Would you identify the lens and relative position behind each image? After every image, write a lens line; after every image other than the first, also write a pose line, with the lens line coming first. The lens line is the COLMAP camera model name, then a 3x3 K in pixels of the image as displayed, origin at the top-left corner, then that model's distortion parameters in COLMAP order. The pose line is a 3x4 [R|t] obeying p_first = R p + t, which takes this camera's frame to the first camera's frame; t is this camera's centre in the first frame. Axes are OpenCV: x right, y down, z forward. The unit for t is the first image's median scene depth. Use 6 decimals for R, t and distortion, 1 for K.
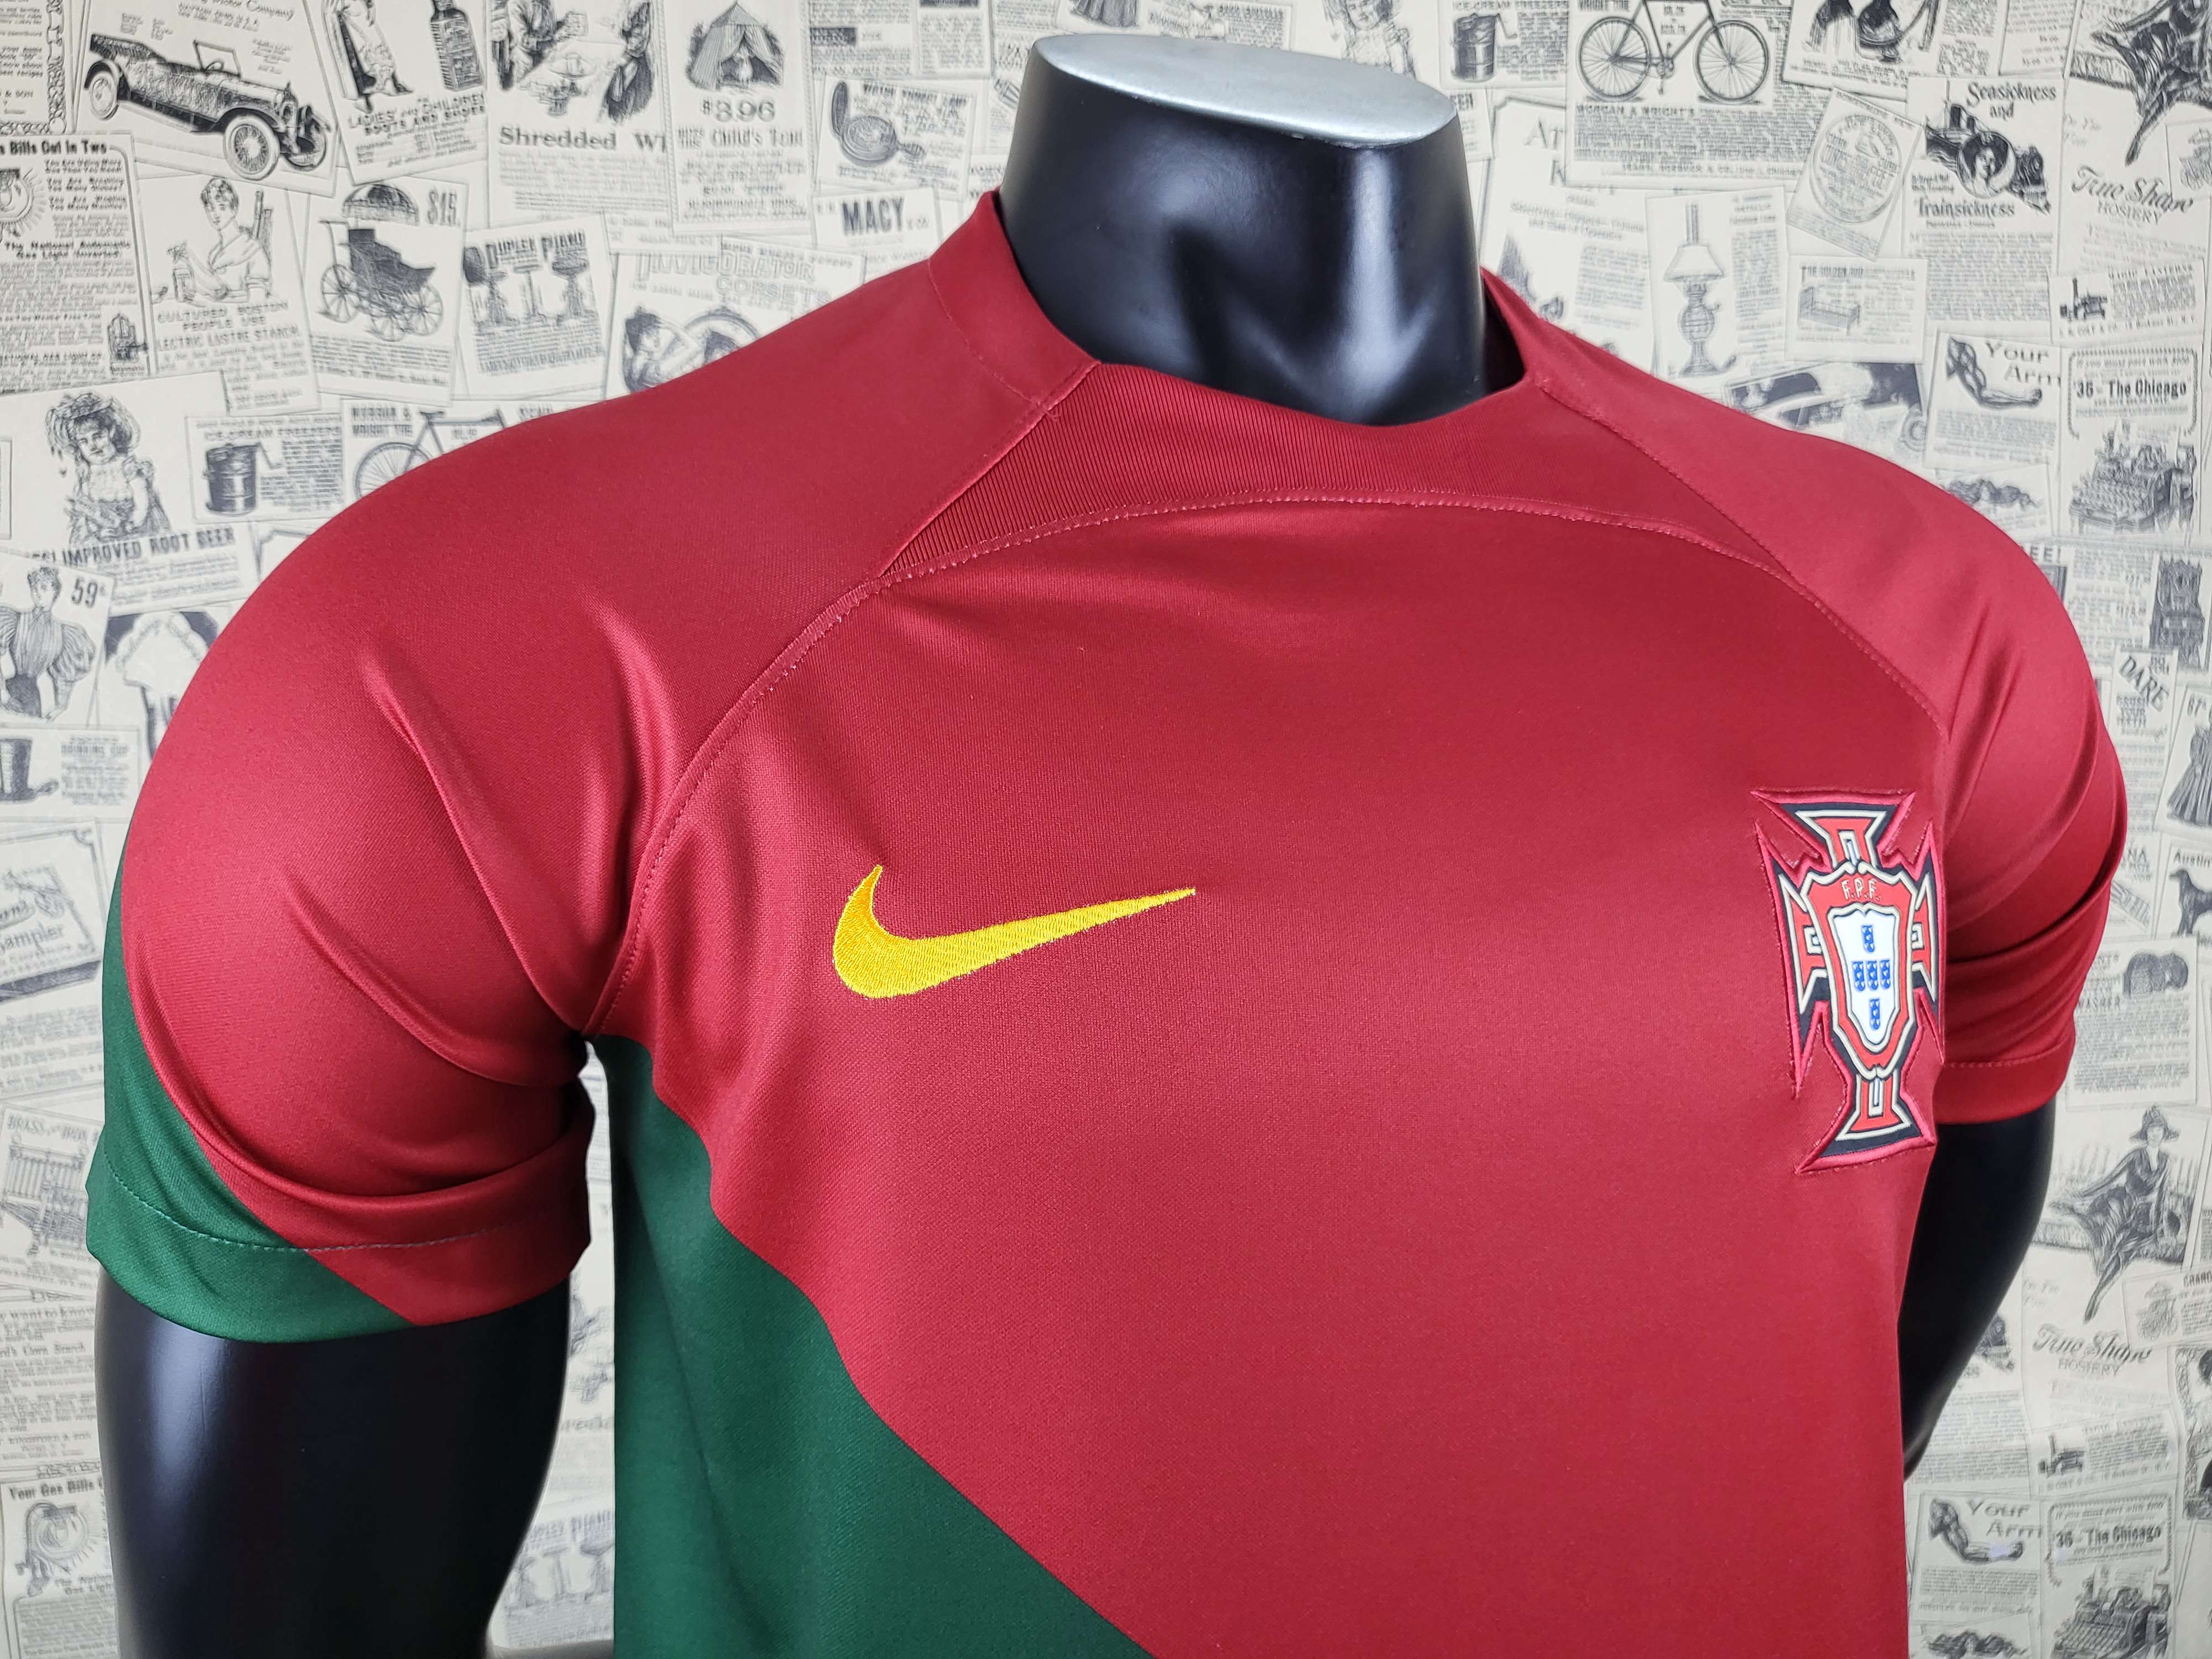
lens RADIAL K [[1707.9, 0, 1085.6], [0, 1707.9, 837.5], [0, 0, 1]] dist [-0.011849, 0.045728]
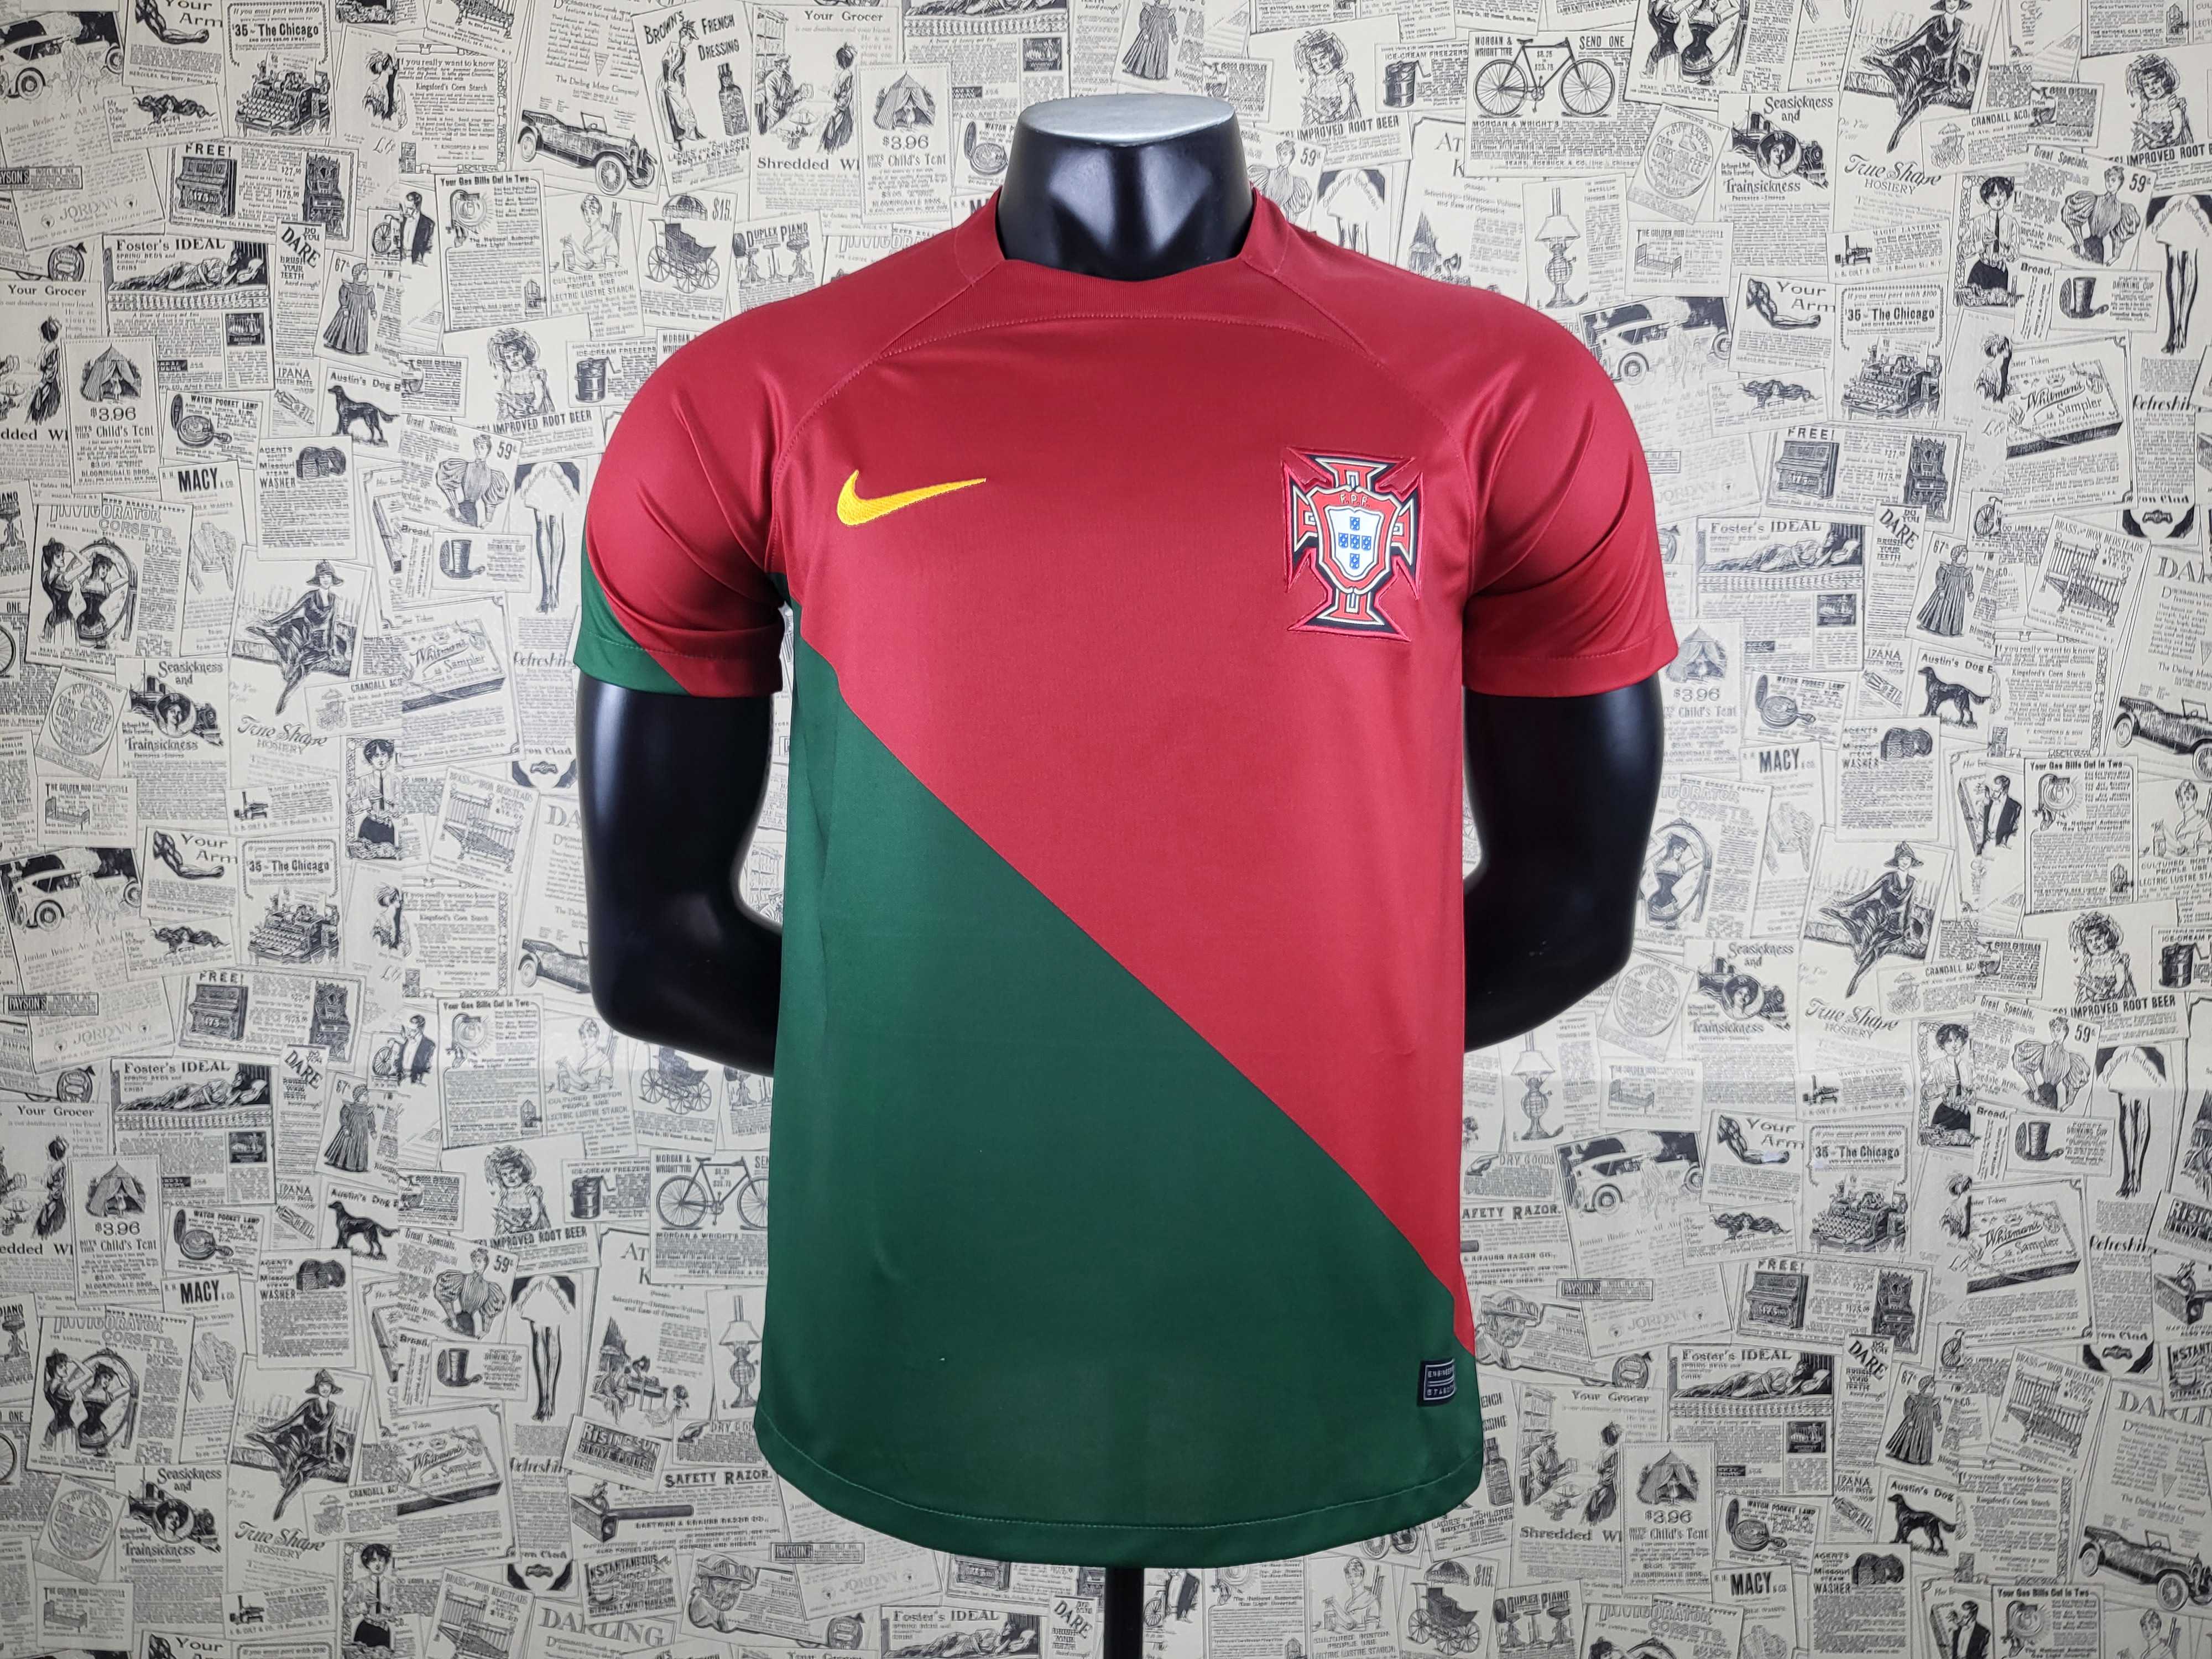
lens RADIAL K [[1707.9, 0, 1088.3], [0, 1707.9, 858.2], [0, 0, 1]] dist [-0.011849, 0.045728]
pose [[0.988374, 0.031463, -0.148748, 0.199493], [-0.032444, 0.999465, -0.004172, 0.212817], [0.148538, 0.008950, 0.988866, -0.475976]]
